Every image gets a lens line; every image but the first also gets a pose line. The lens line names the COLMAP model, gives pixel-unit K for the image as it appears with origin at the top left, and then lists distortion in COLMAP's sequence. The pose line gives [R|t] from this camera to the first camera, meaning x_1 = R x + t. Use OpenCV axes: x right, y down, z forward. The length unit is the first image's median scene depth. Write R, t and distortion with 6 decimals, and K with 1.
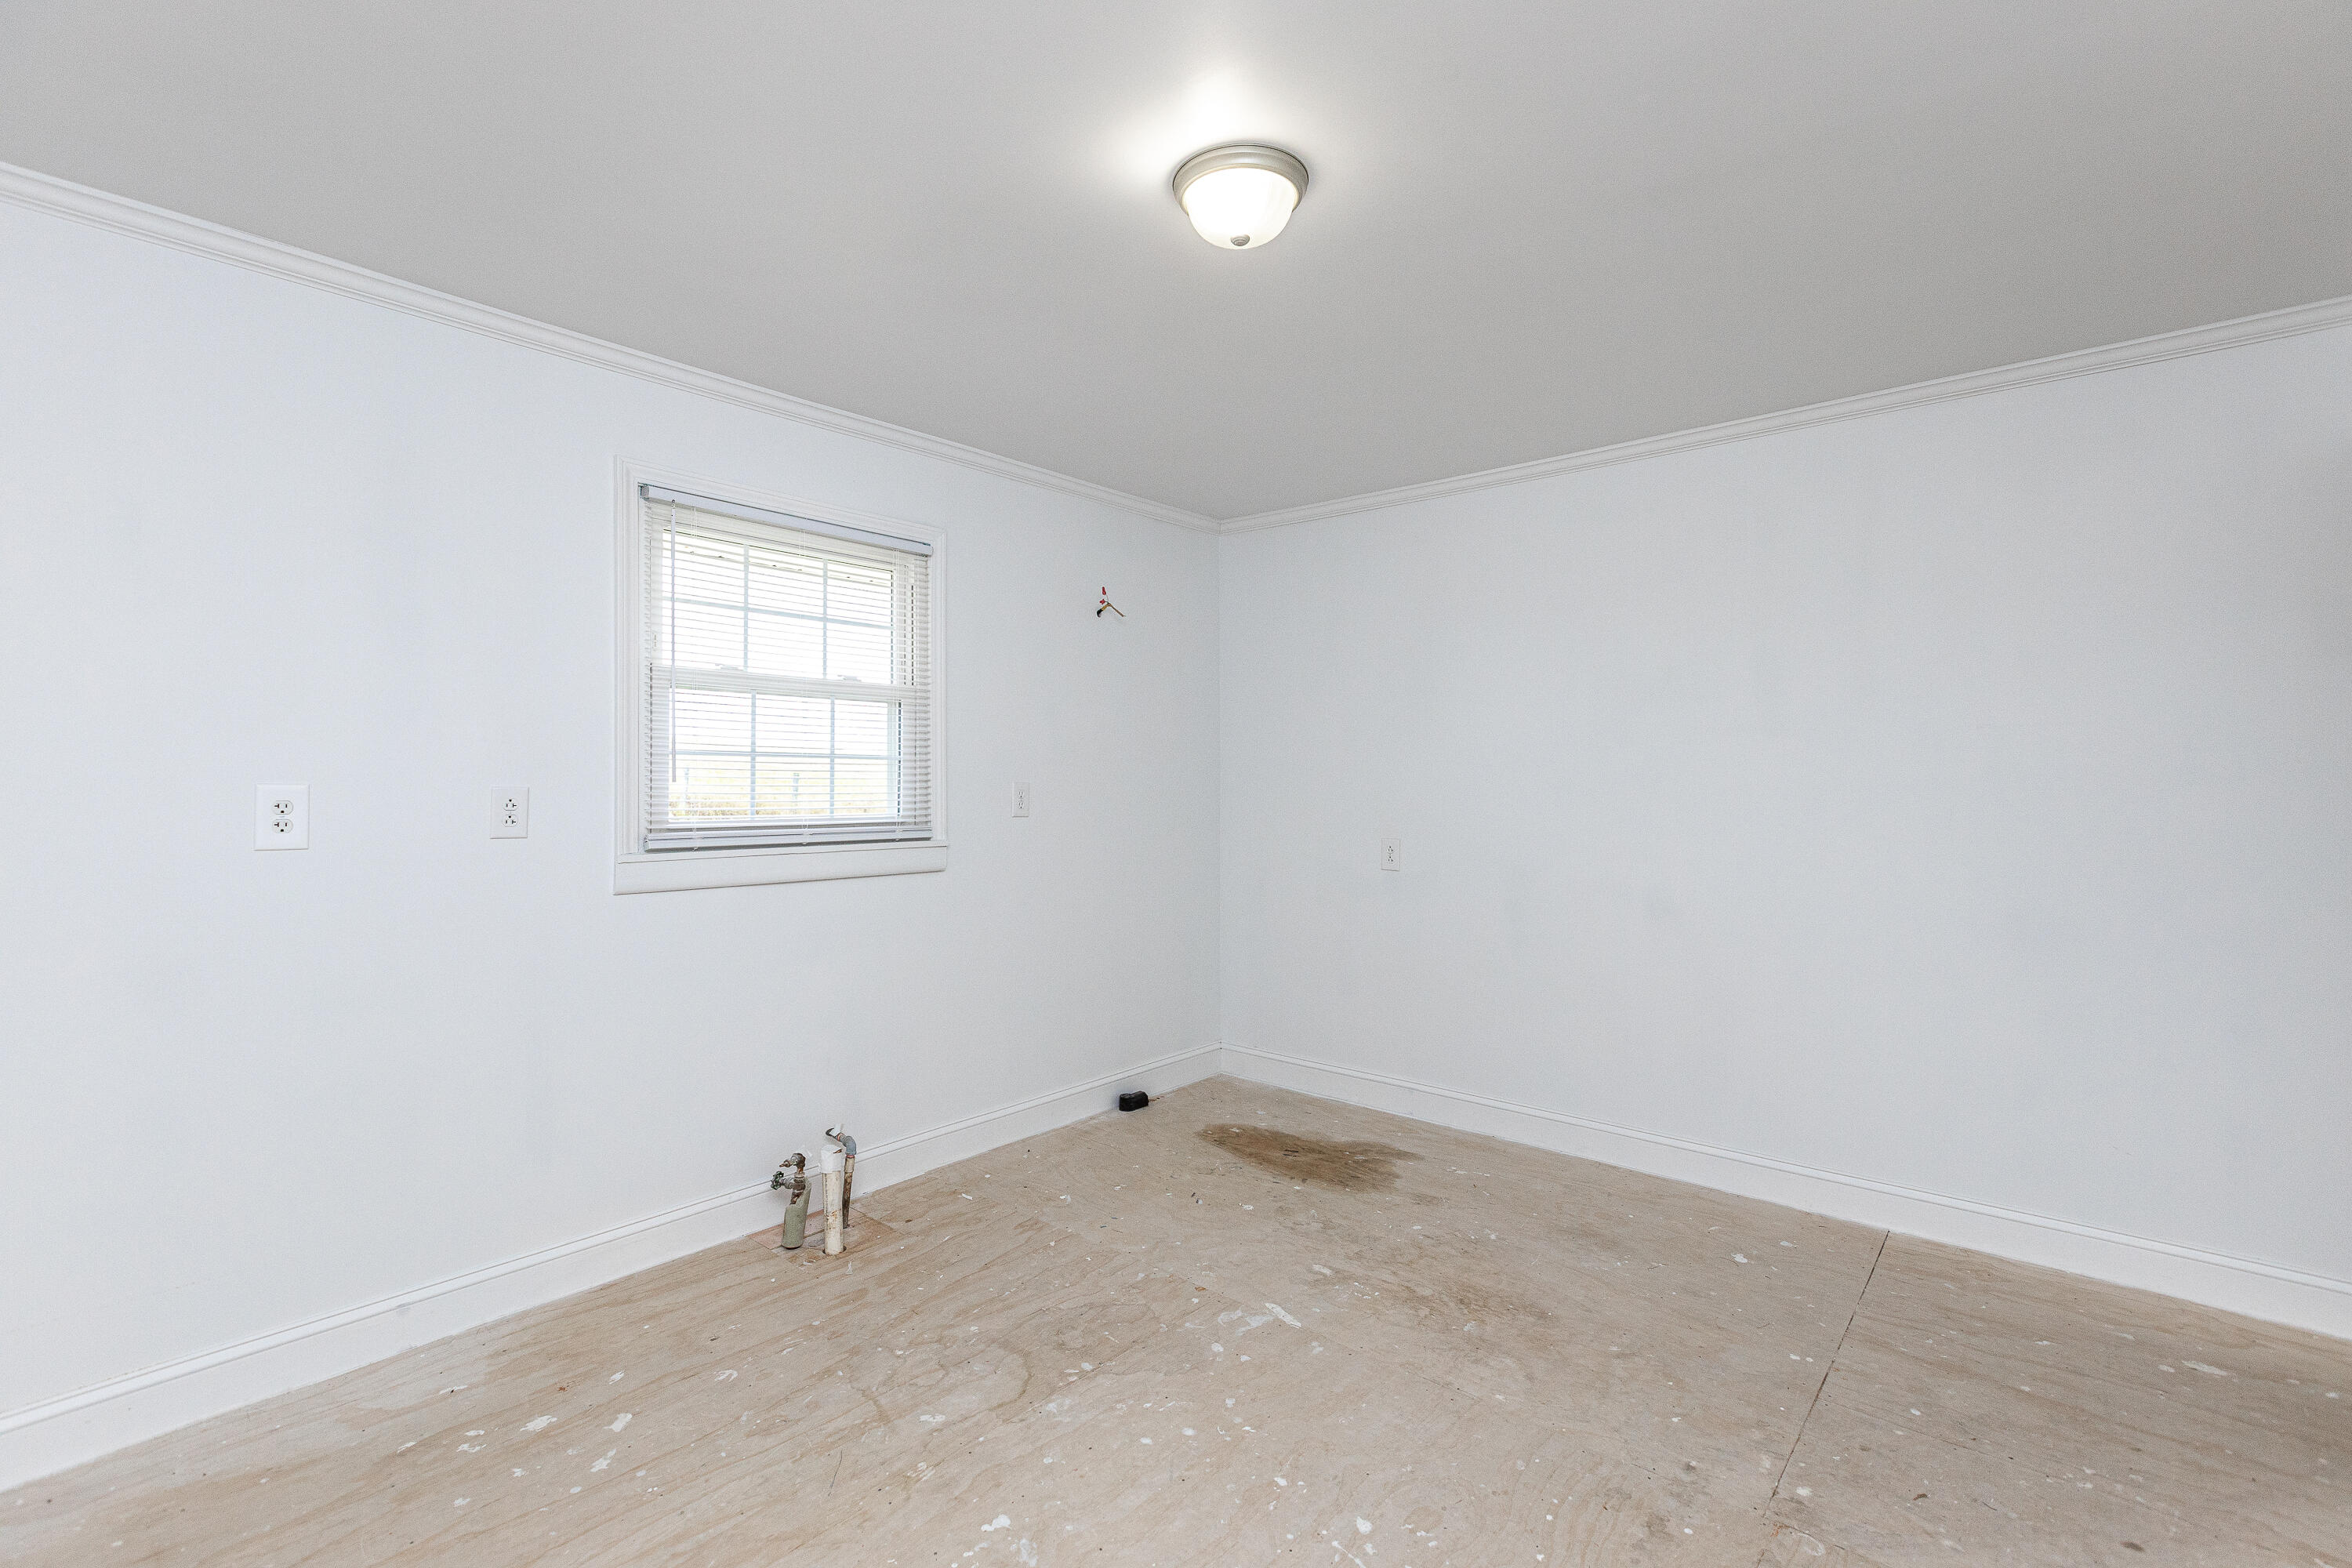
lens RADIAL K [[1069.5, 0, 1163.8], [0, 1069.5, 791.2], [0, 0, 1]] dist [-0.000626, -0.000745]
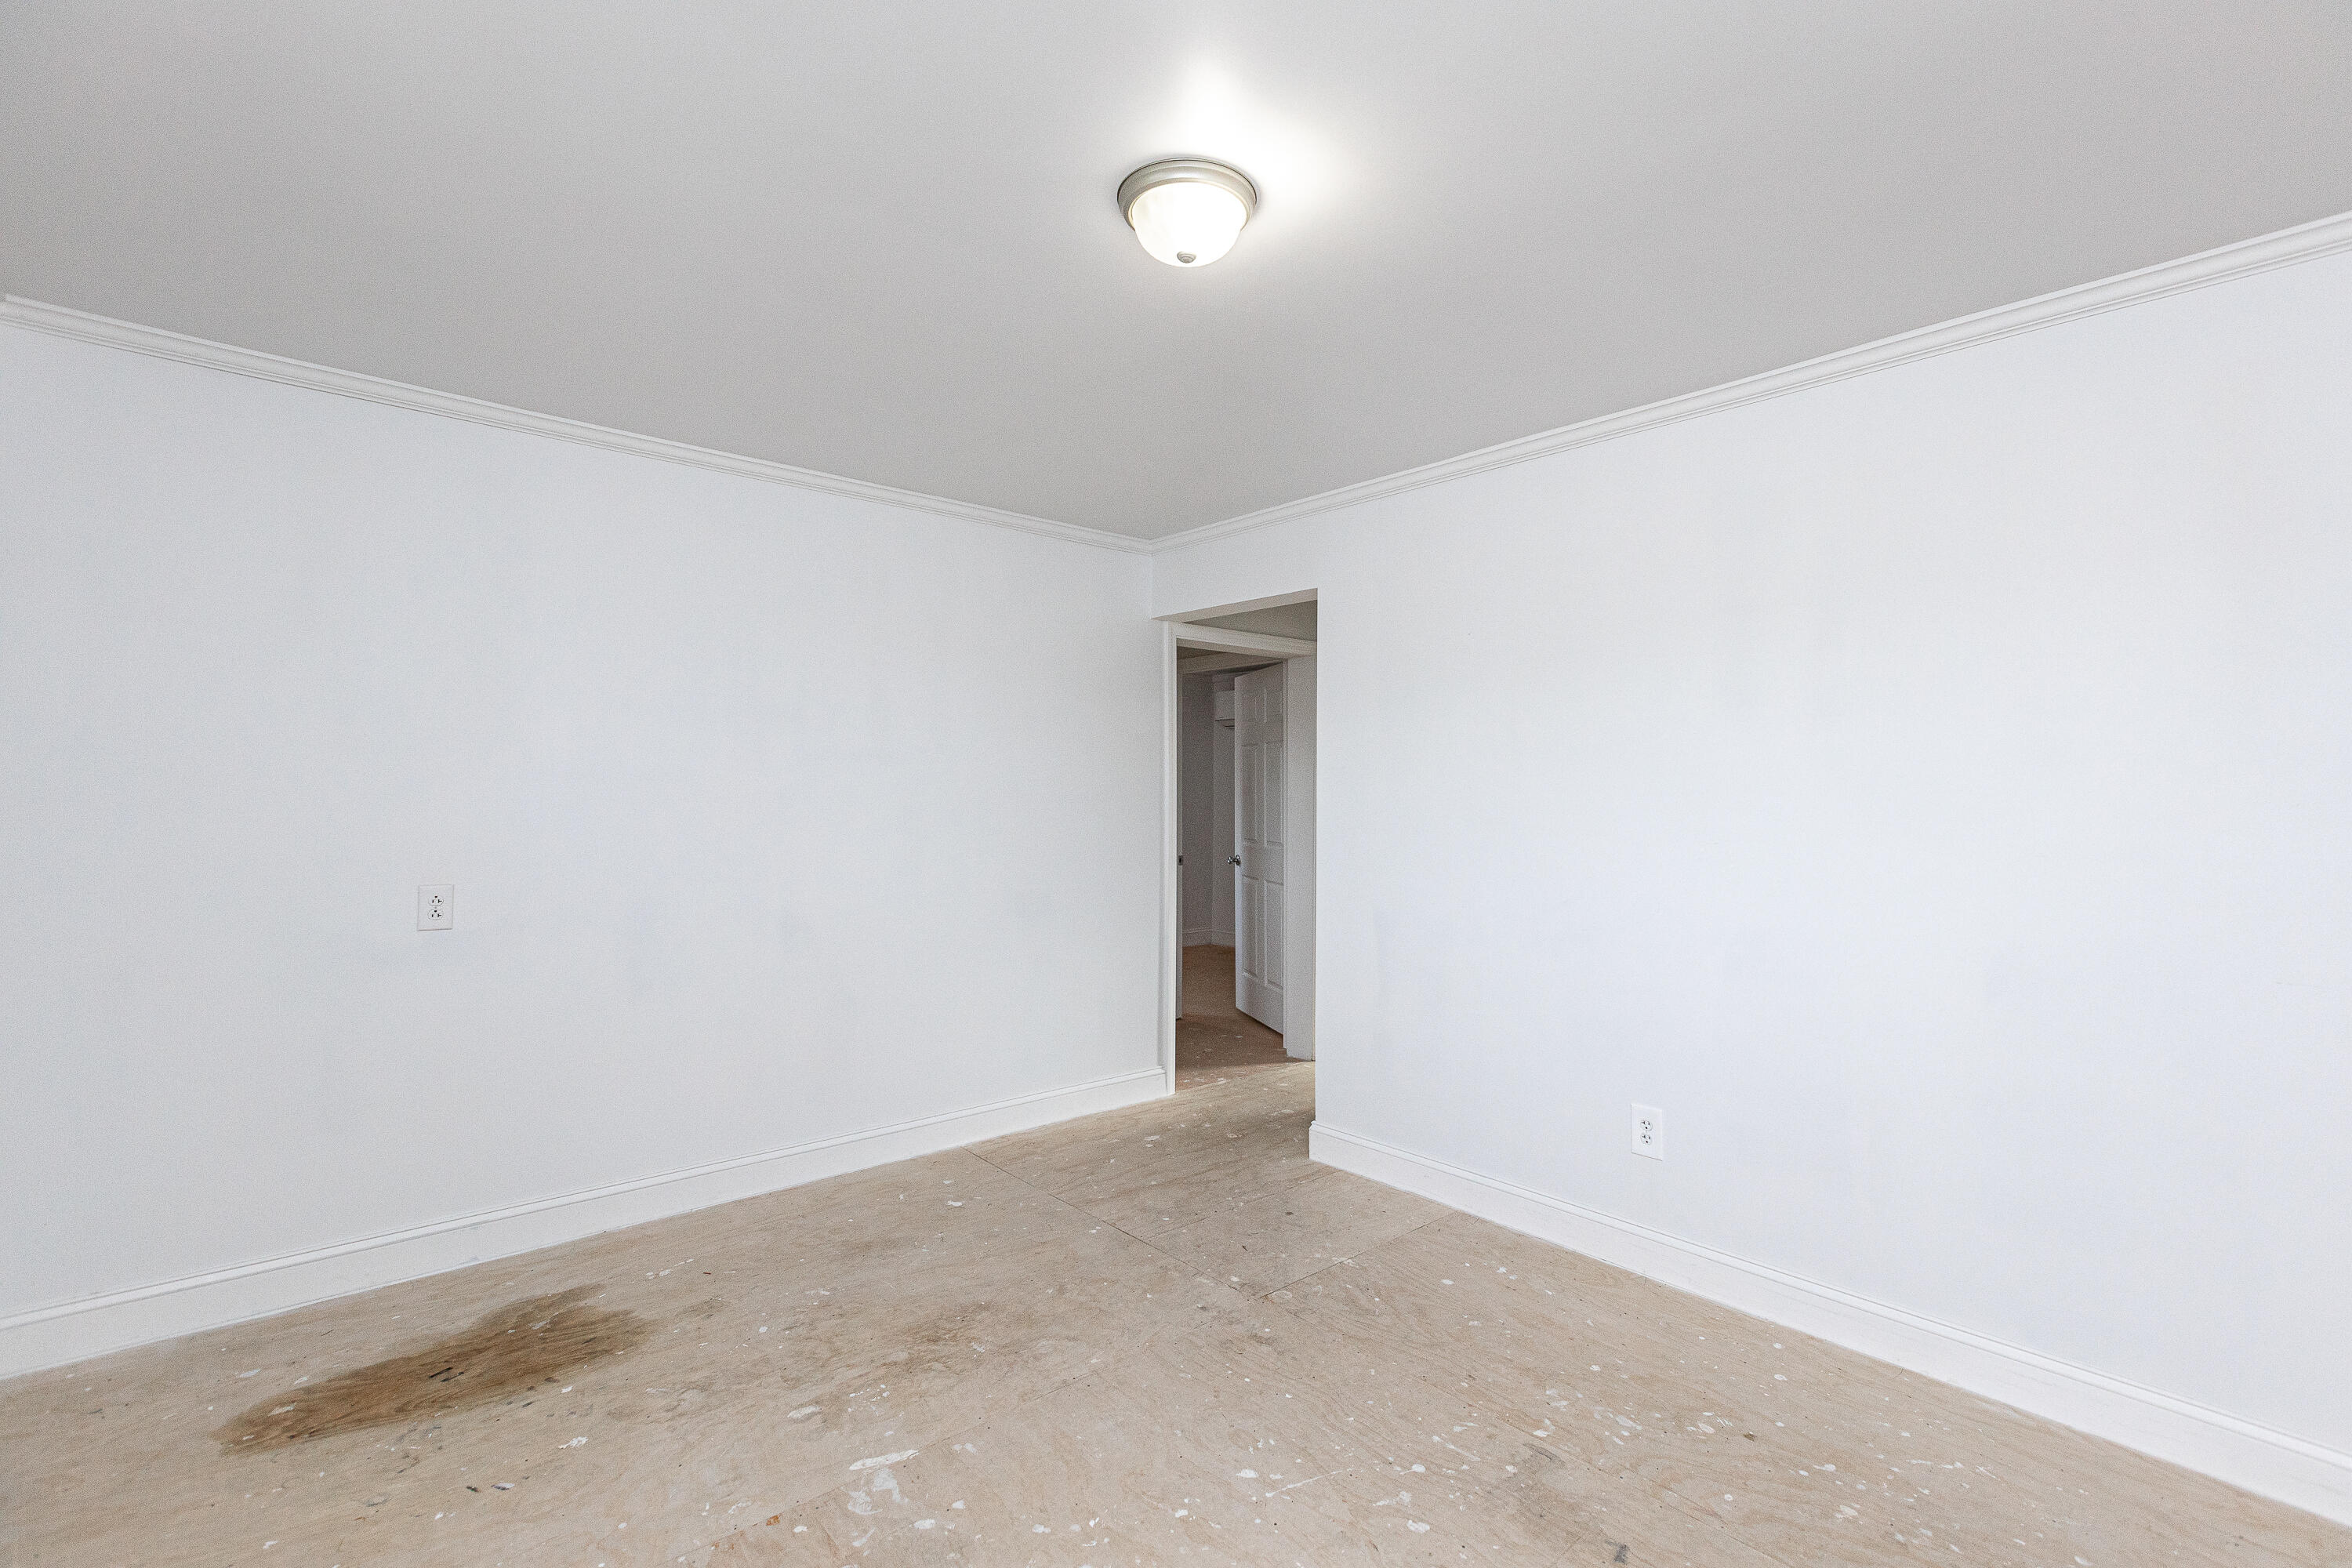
lens RADIAL K [[1069.5, 0, 1163.8], [0, 1069.5, 791.2], [0, 0, 1]] dist [-0.000626, -0.000745]
pose [[0.120526, 0.001379, 0.992709, -0.607509], [0.007390, 0.999970, -0.002287, -0.017751], [-0.992683, 0.007612, 0.120512, 0.613120]]
